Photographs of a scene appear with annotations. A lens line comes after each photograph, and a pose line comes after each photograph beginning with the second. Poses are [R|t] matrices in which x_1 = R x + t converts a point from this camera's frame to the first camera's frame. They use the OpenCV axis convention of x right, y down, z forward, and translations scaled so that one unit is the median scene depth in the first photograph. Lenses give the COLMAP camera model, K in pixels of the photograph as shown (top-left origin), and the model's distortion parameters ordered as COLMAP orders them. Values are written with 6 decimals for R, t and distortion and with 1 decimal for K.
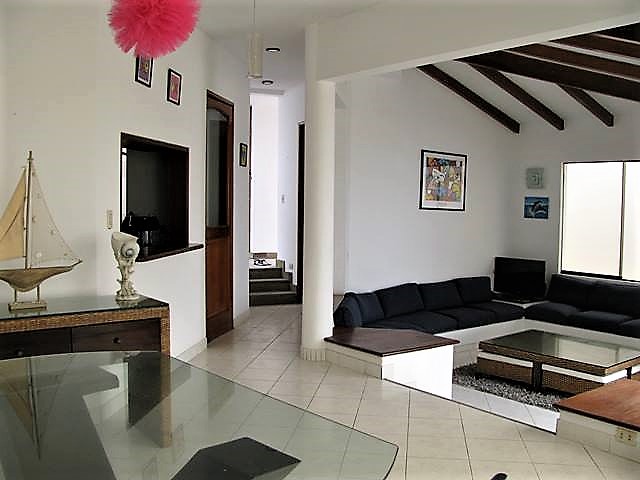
lens RADIAL K [[685.1, 0, 320.0], [0, 685.1, 240.0], [0, 0, 1]] dist [-0.144256, -0.012852]
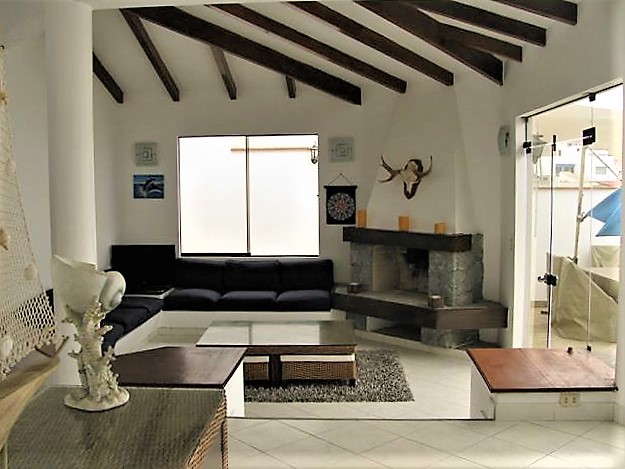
lens RADIAL K [[669.0, 0, 312.5], [0, 669.0, 234.5], [0, 0, 1]] dist [-0.144256, -0.012852]
pose [[0.604936, -0.085521, 0.791668, -0.257301], [0.061198, 0.996268, 0.060860, -0.025191], [-0.793919, 0.011632, 0.607912, 0.295835]]
